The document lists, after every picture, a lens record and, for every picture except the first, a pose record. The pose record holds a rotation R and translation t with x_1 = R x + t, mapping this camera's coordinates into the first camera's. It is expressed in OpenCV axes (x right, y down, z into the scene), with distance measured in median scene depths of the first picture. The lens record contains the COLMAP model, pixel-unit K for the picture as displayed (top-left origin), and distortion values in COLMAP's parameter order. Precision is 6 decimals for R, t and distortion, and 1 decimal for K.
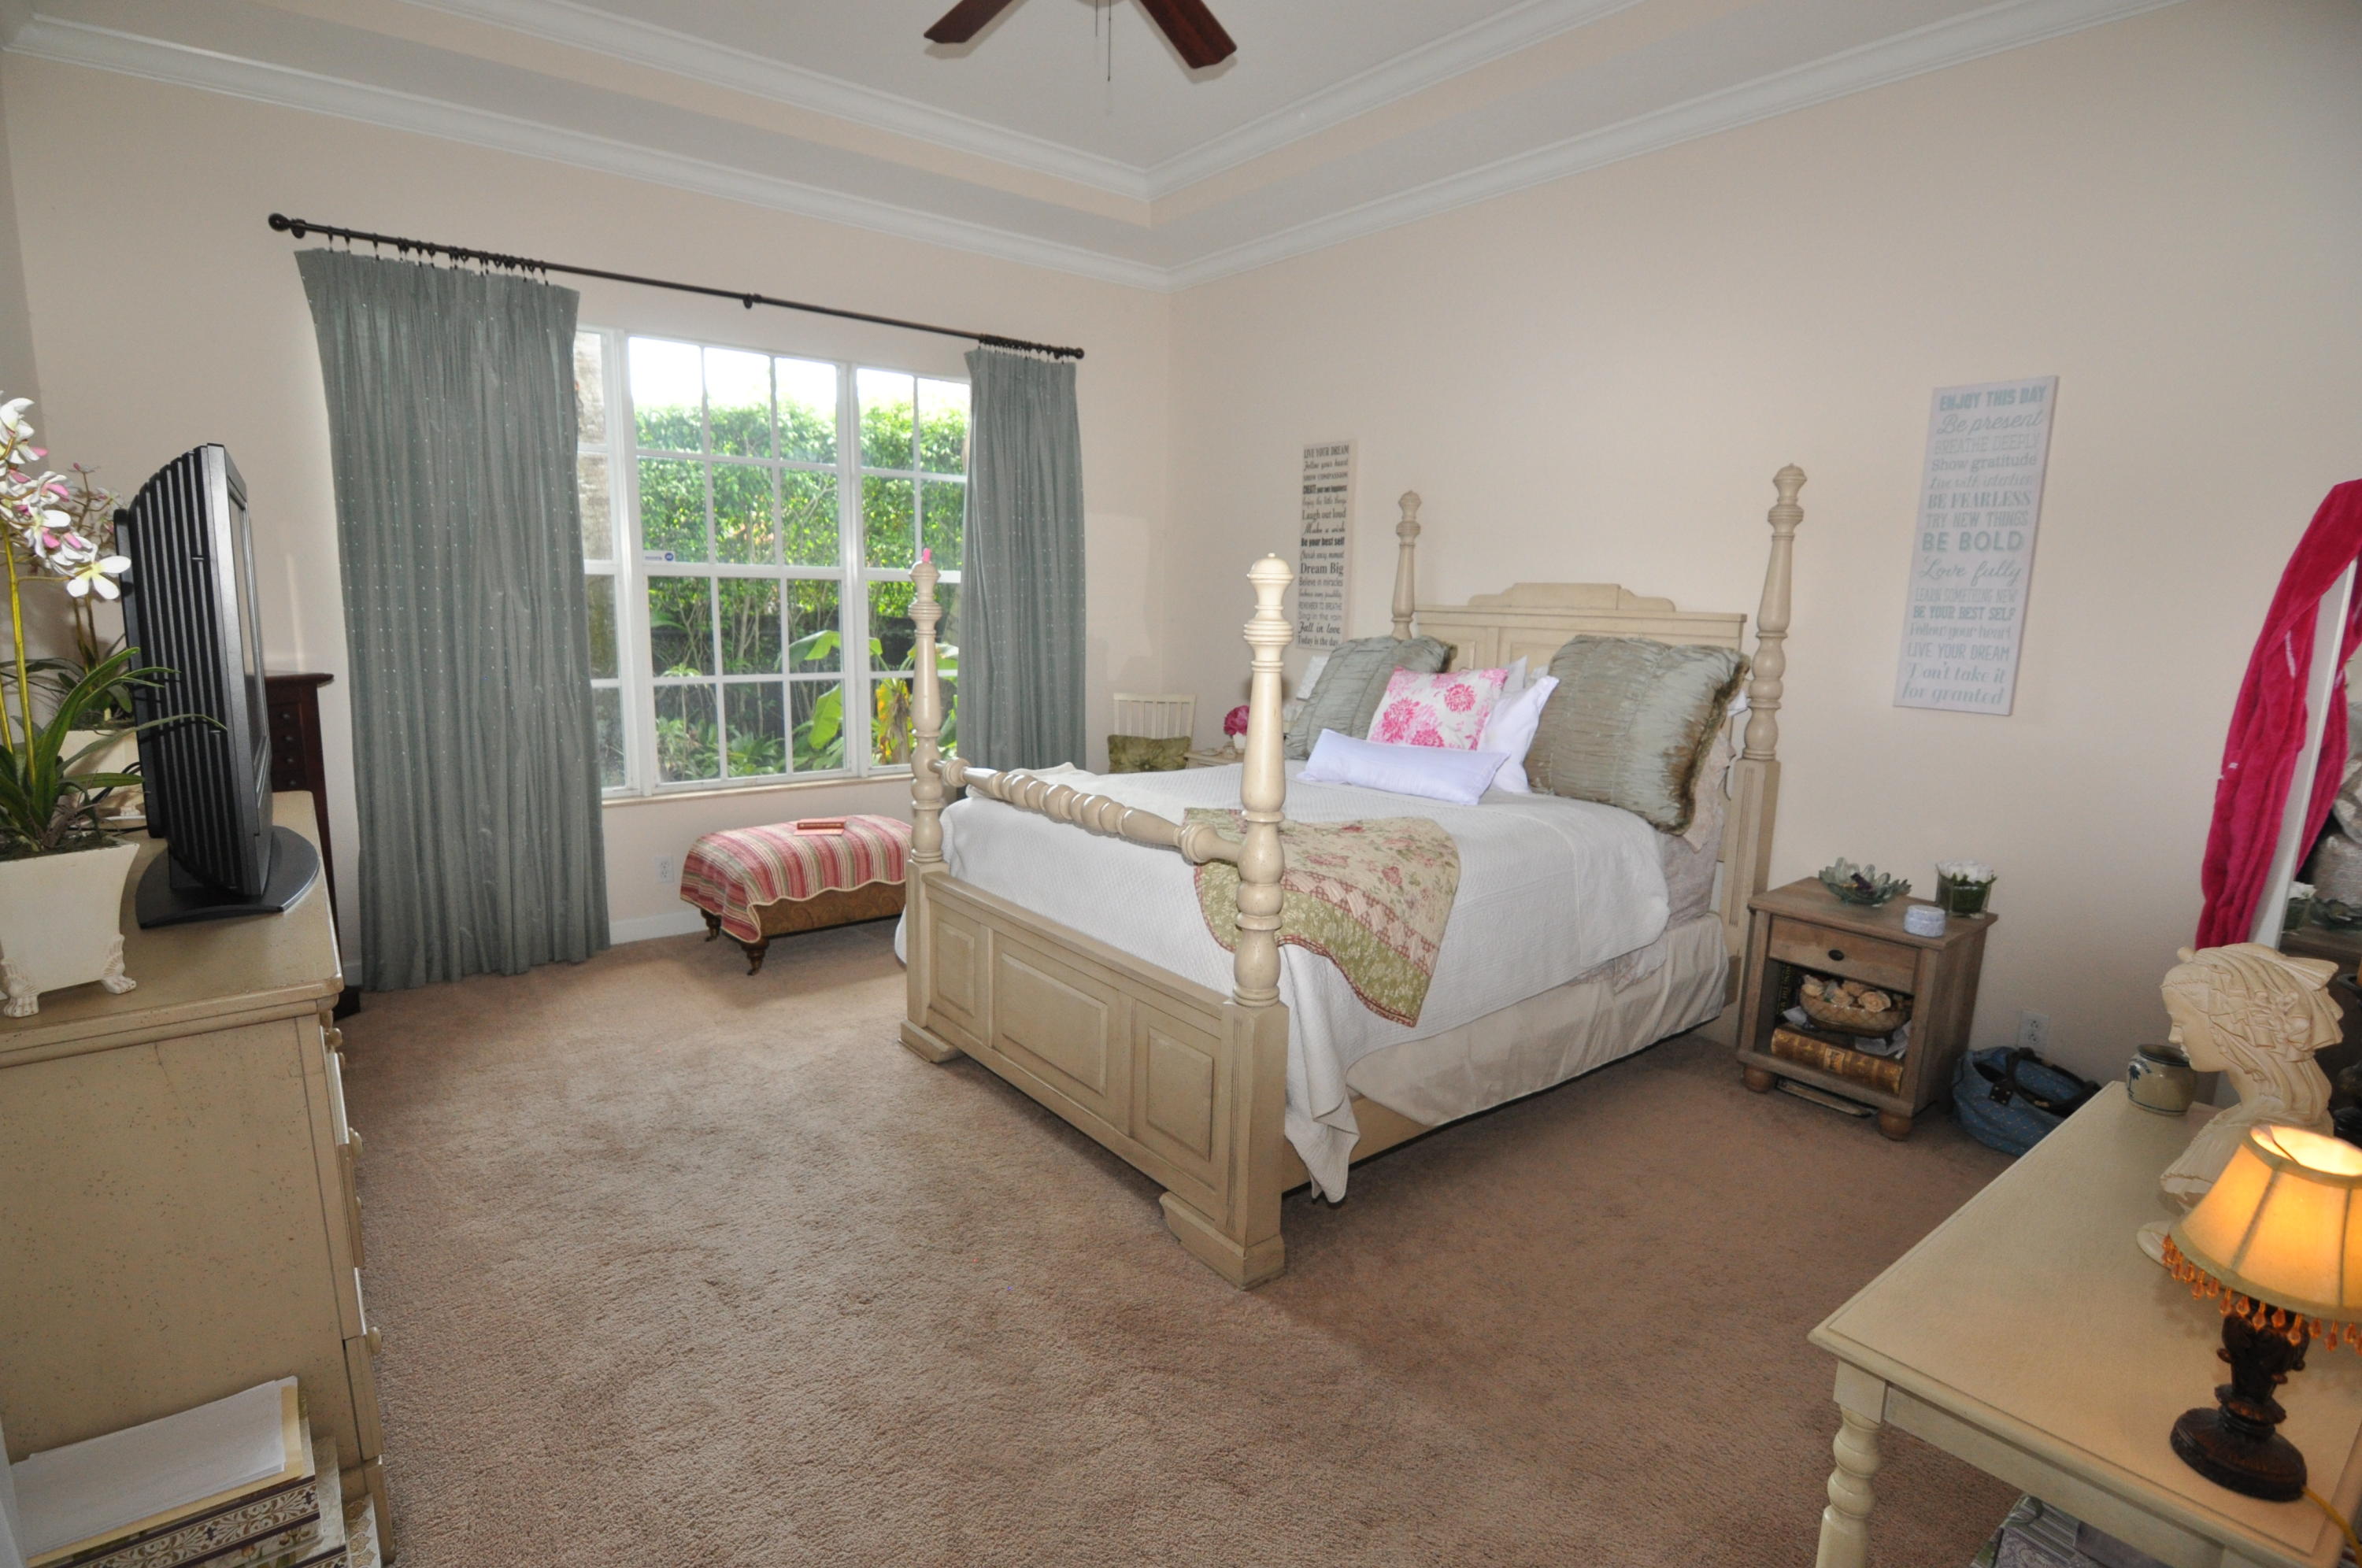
lens RADIAL K [[1153.4, 0, 1165.8], [0, 1153.4, 797.5], [0, 0, 1]] dist [0.000634, -0.011690]
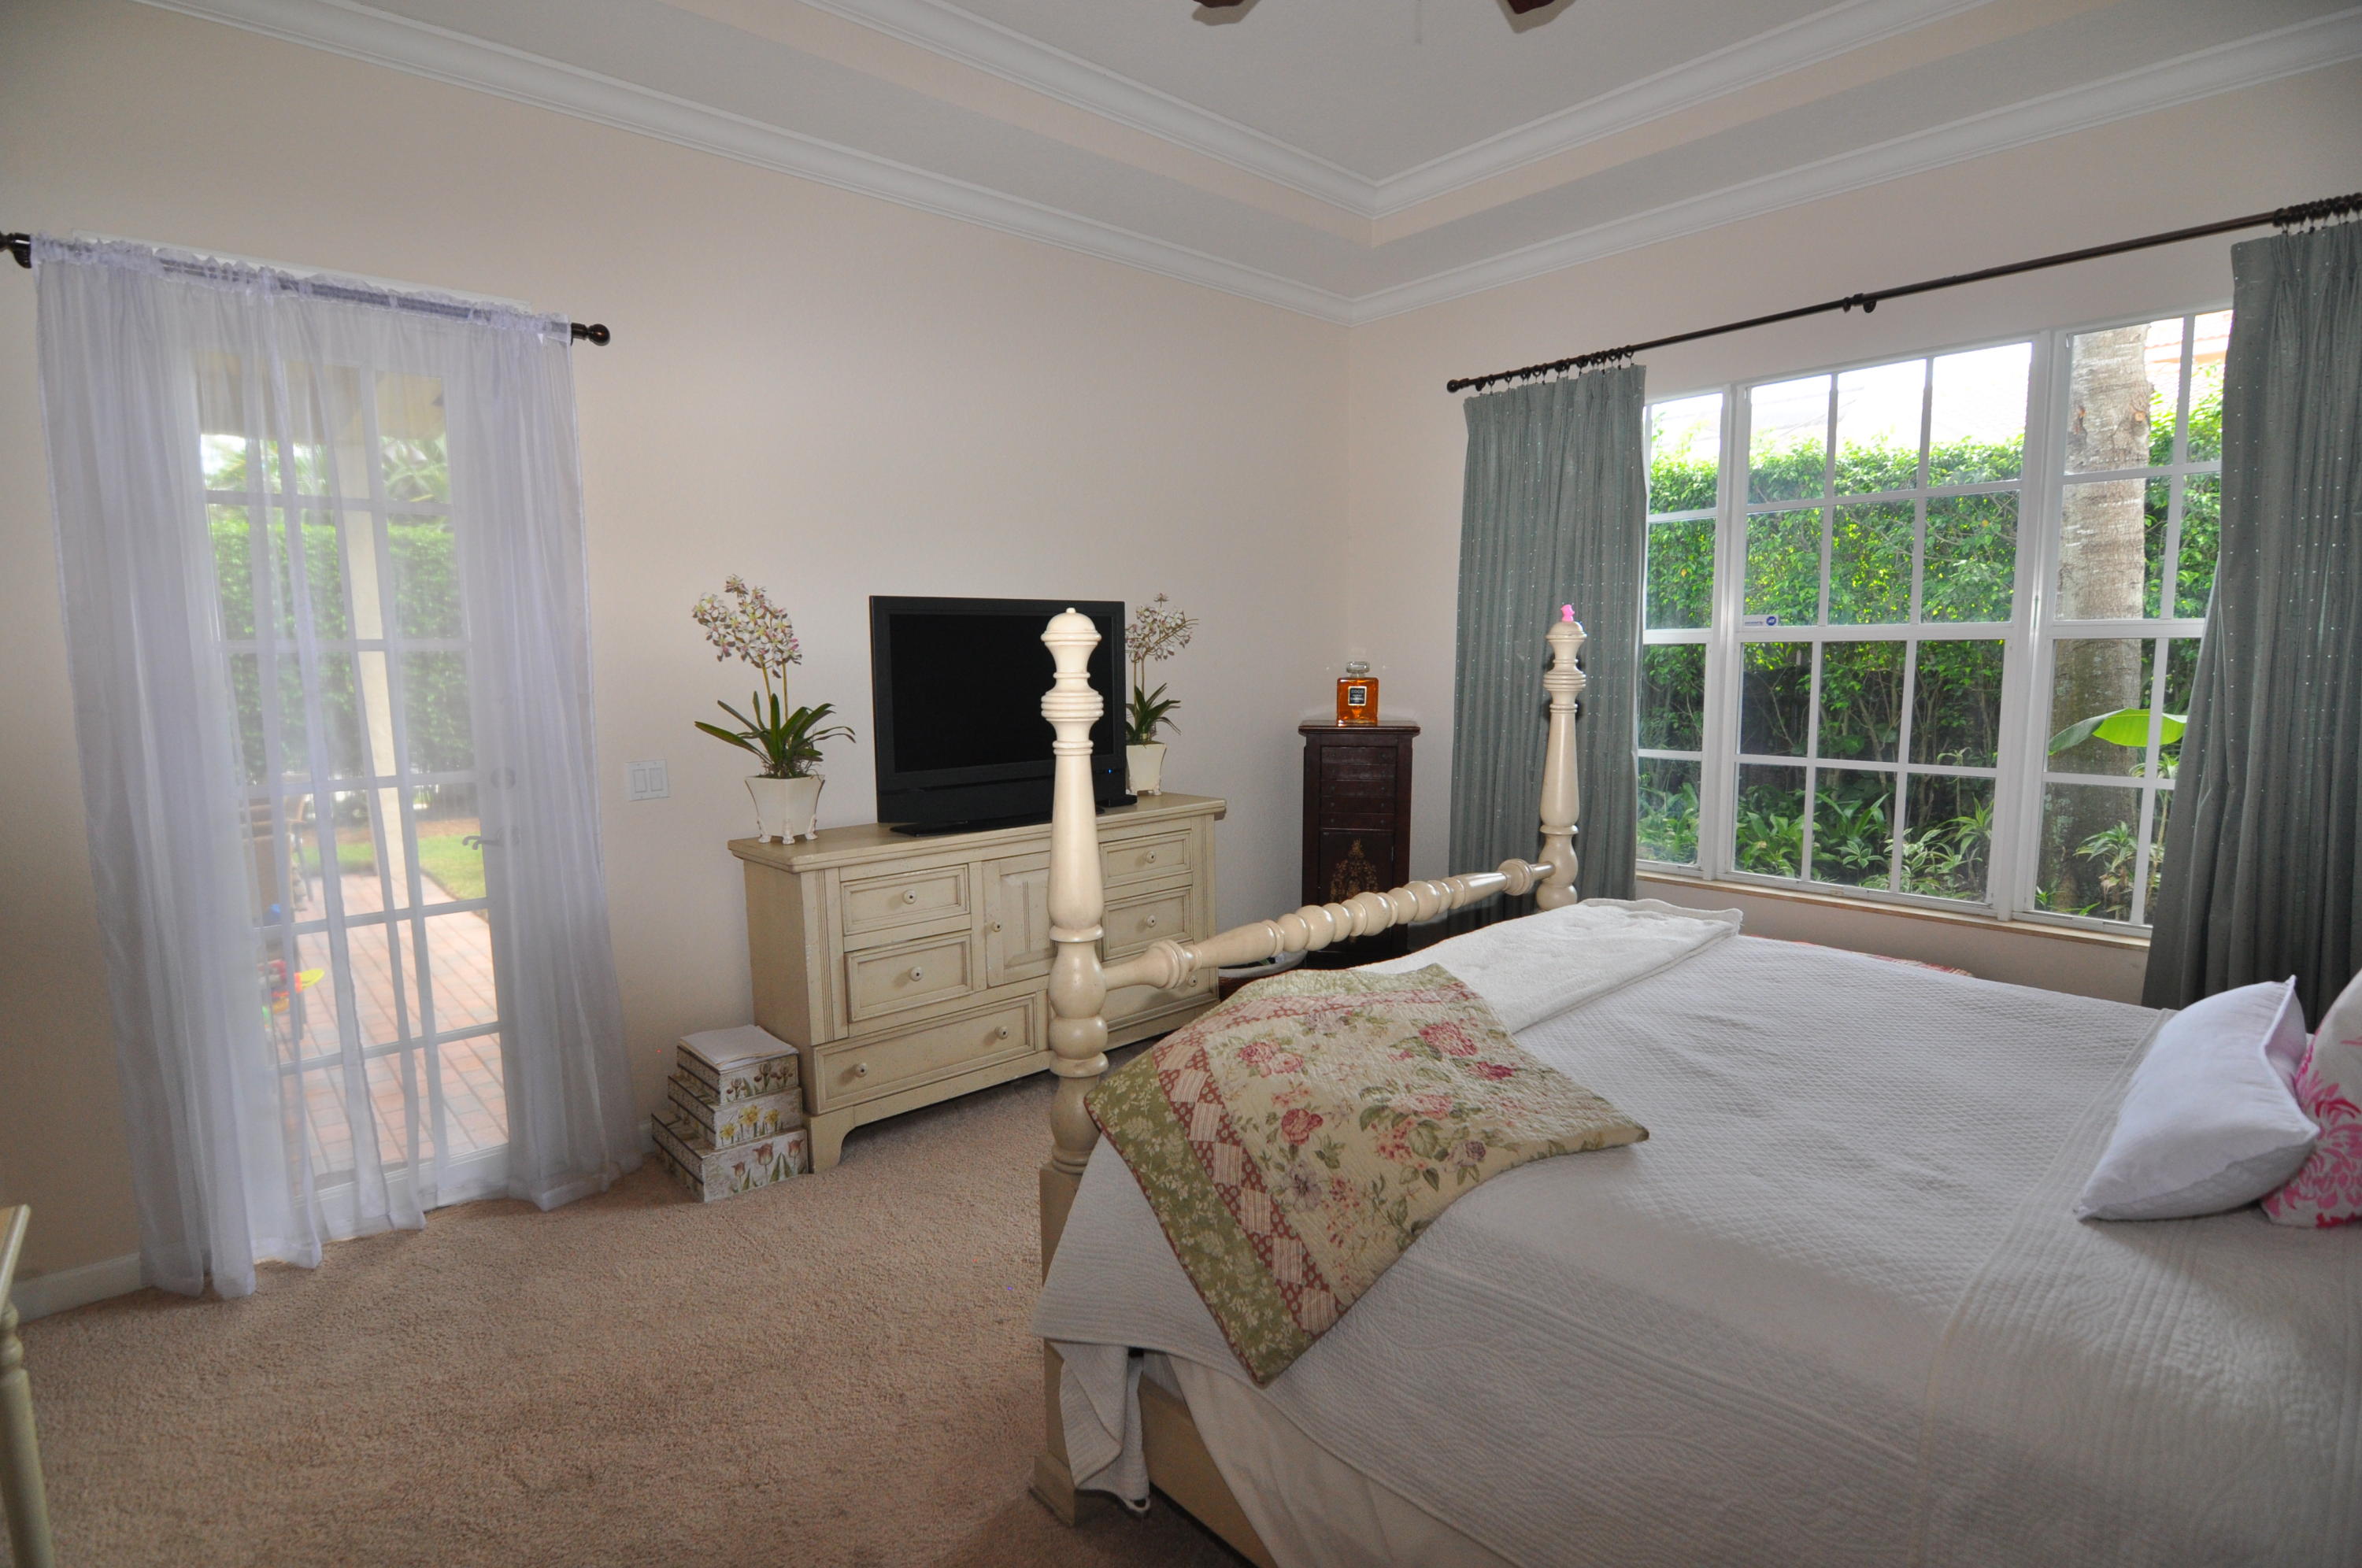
lens RADIAL K [[1153.4, 0, 1165.8], [0, 1153.4, 797.5], [0, 0, 1]] dist [0.000634, -0.011690]
pose [[0.060234, 0.103799, -0.992773, 0.542928], [-0.163321, 0.982200, 0.092785, -0.100568], [0.984733, 0.156551, 0.076114, 0.612141]]
